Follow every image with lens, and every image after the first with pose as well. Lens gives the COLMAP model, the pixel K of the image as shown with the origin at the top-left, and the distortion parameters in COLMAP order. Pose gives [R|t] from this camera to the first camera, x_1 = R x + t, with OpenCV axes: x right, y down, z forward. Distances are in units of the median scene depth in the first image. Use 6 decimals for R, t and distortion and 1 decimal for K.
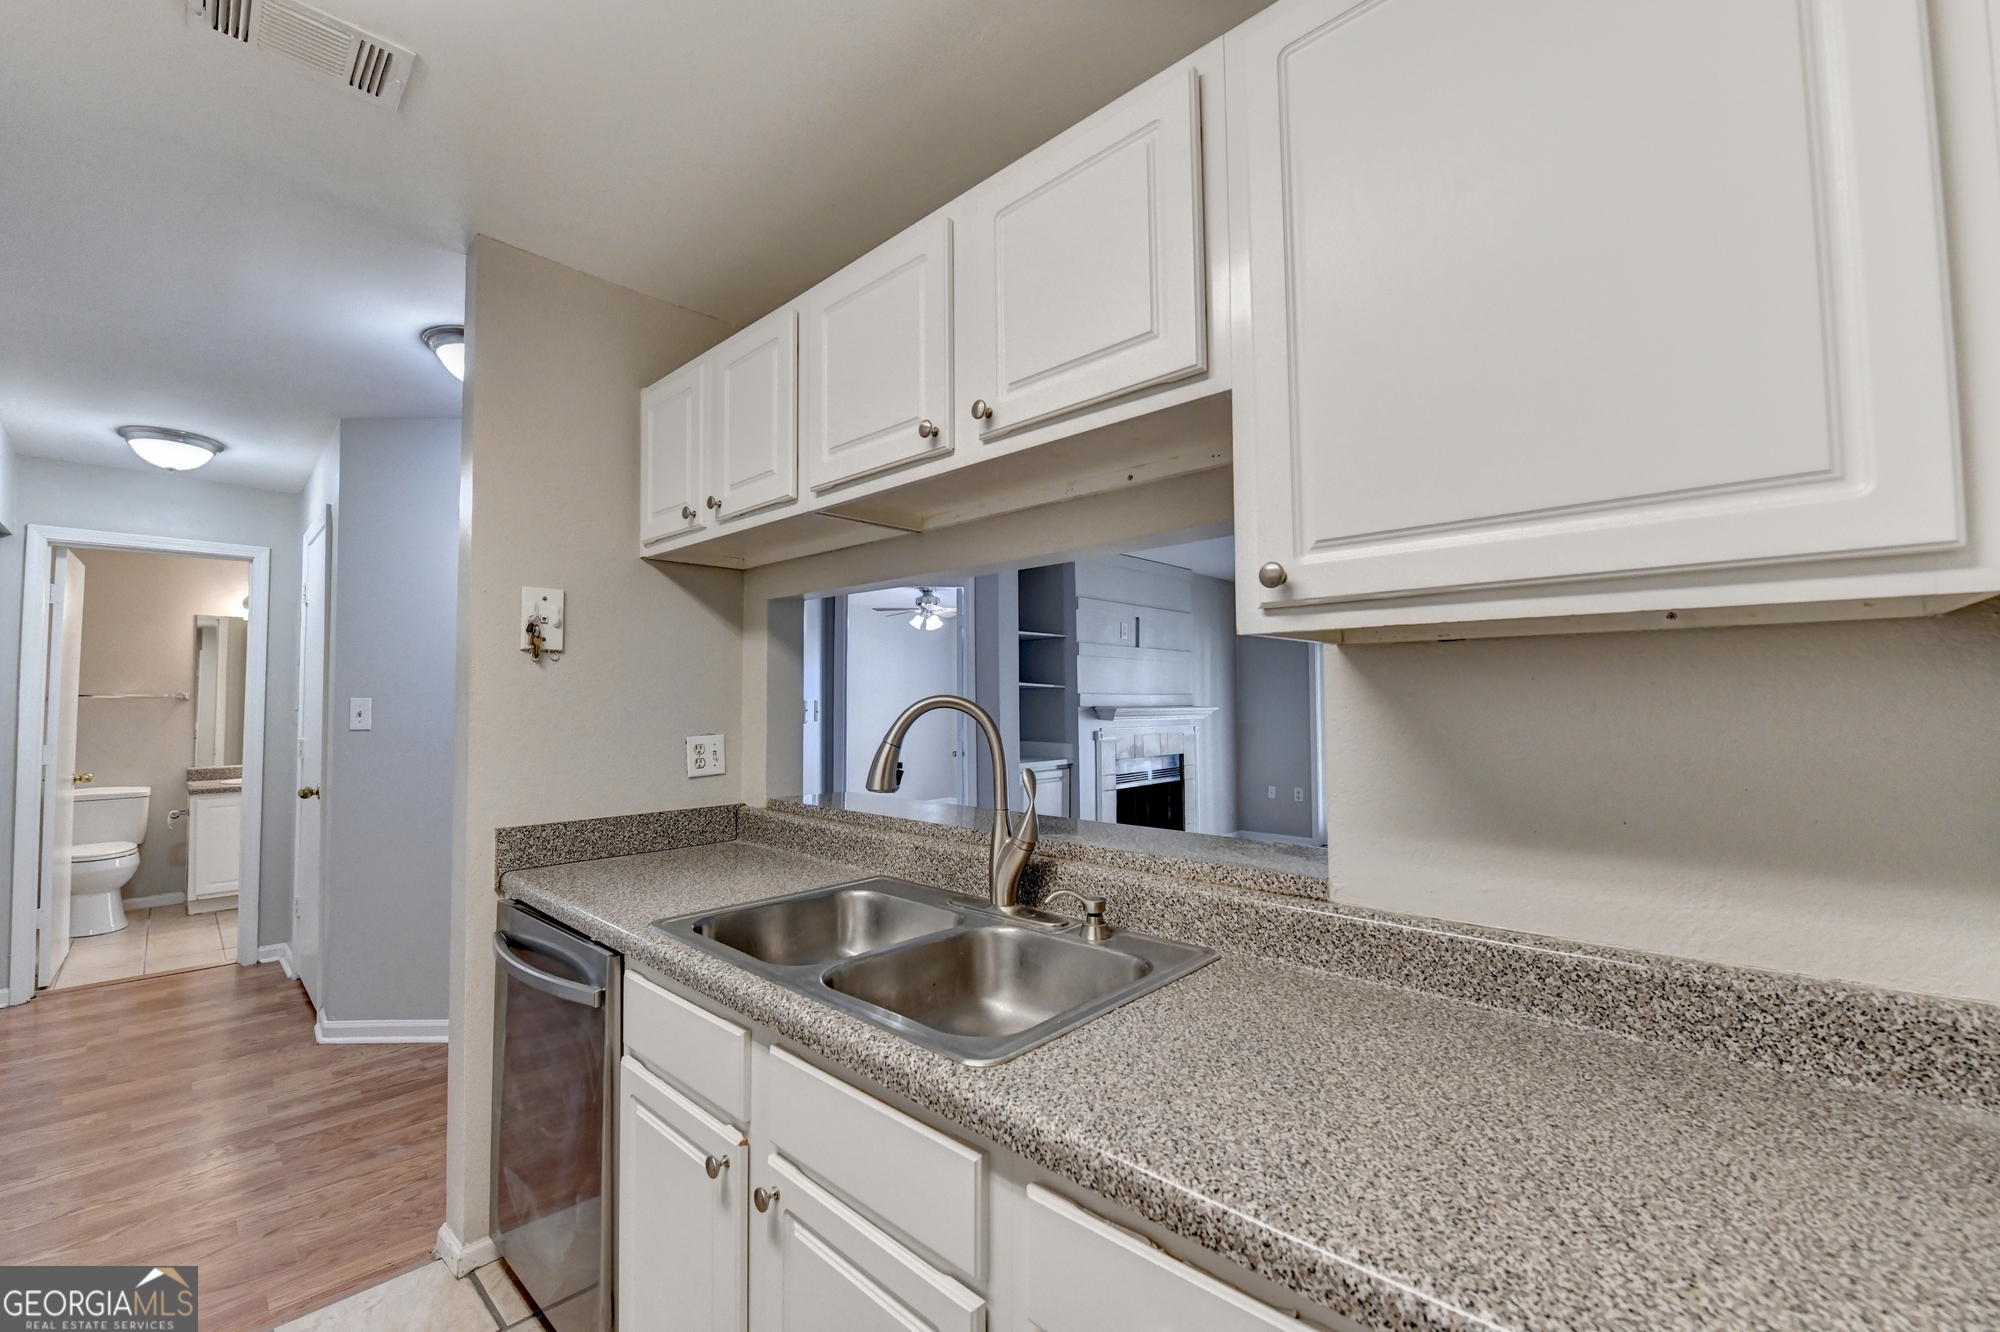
lens RADIAL K [[817.2, 0, 996.6], [0, 817.2, 684.7], [0, 0, 1]] dist [-0.019597, -0.000039]
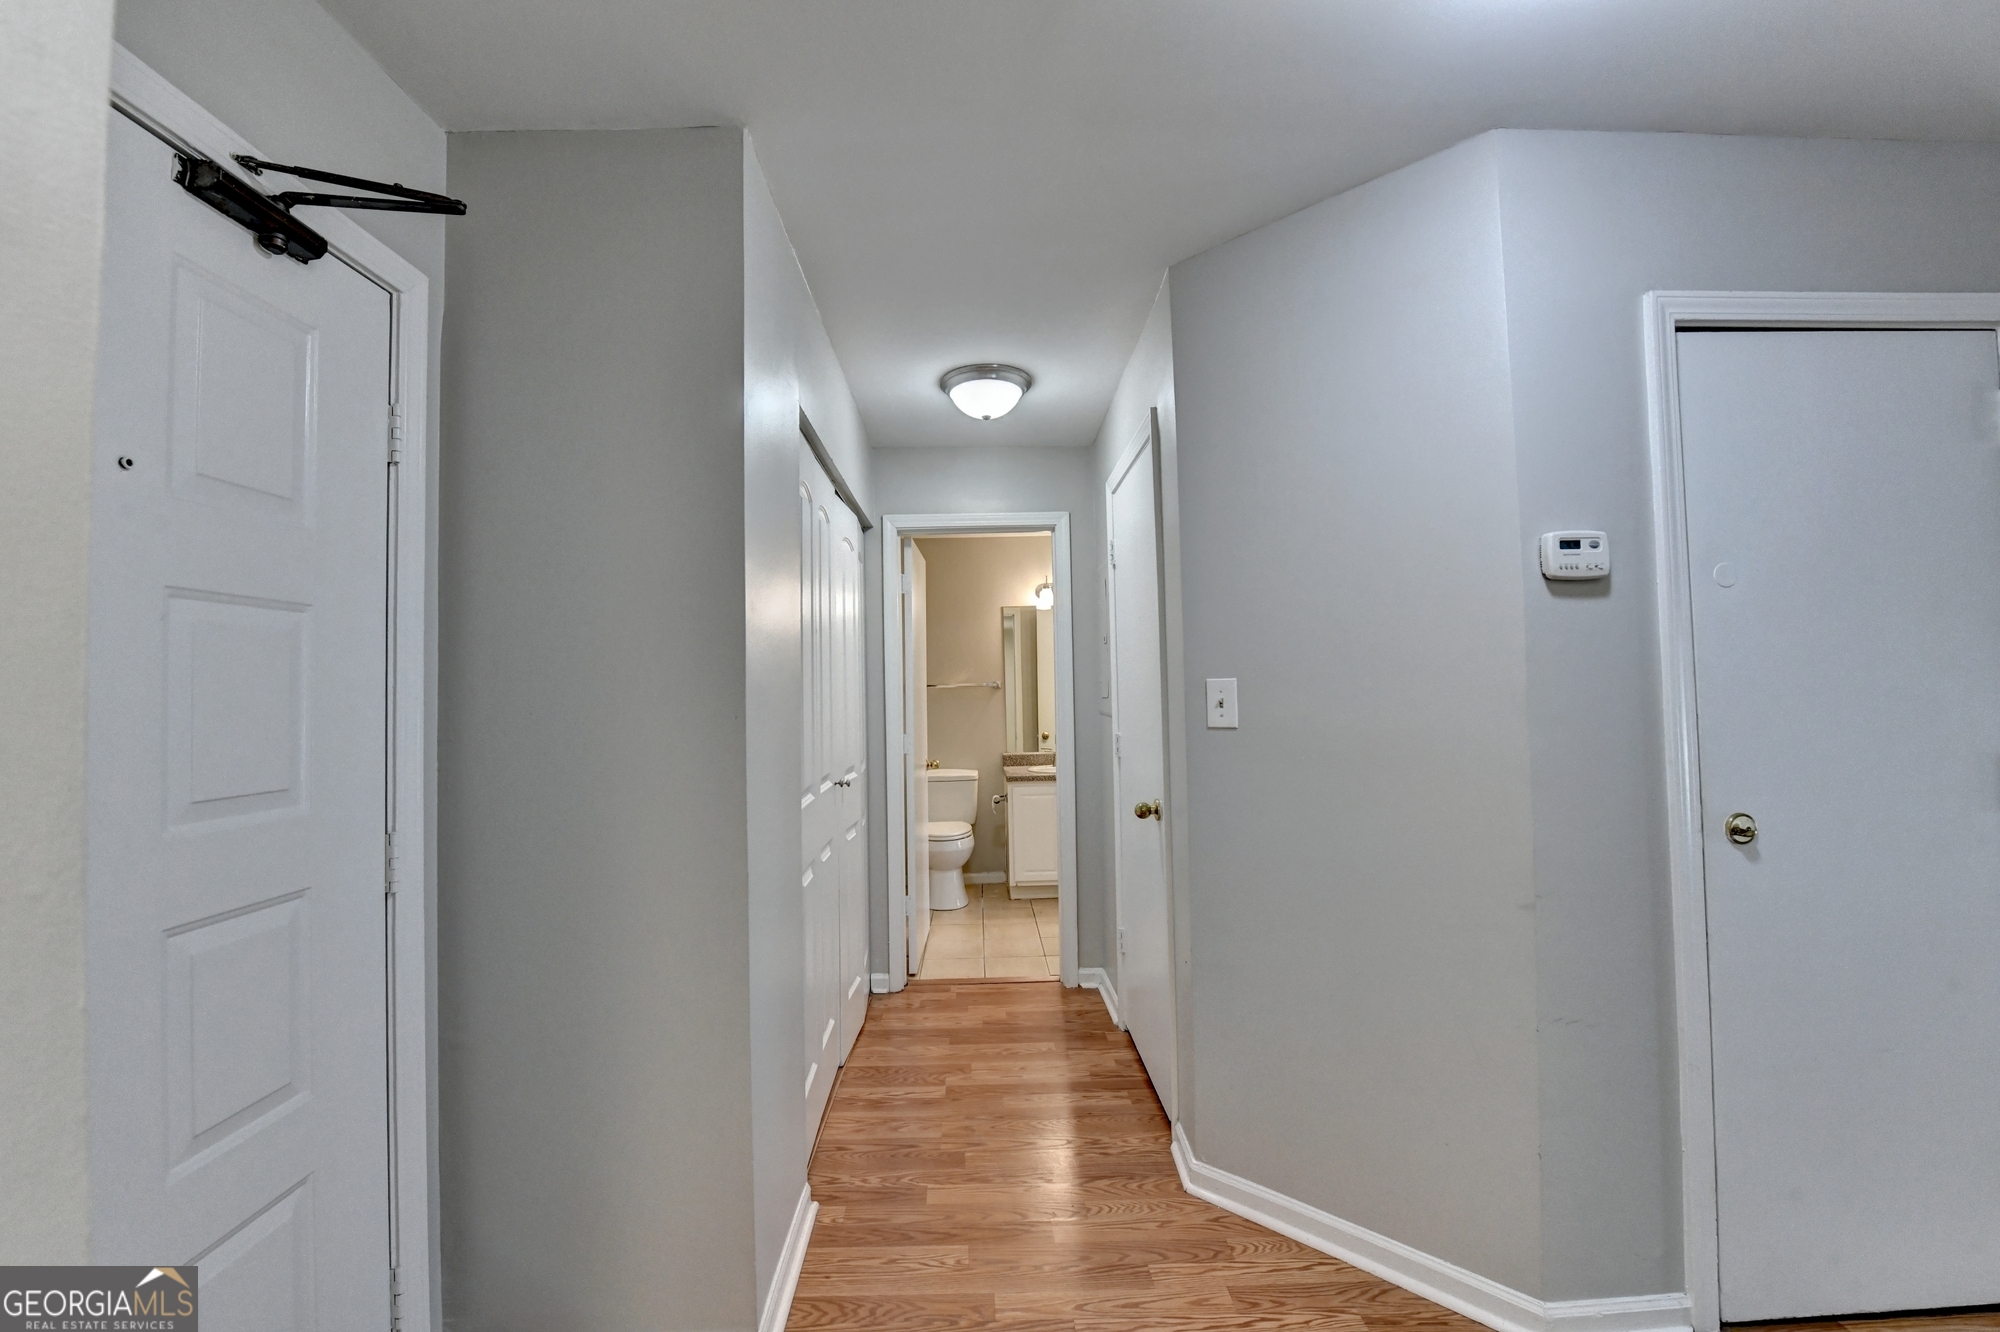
lens RADIAL K [[817.2, 0, 996.6], [0, 817.2, 684.7], [0, 0, 1]] dist [-0.019597, -0.000039]
pose [[0.713455, -0.022683, -0.700334, -0.386904], [0.042899, 0.999015, 0.011345, 0.005137], [0.699387, -0.038138, 0.713725, 0.342860]]
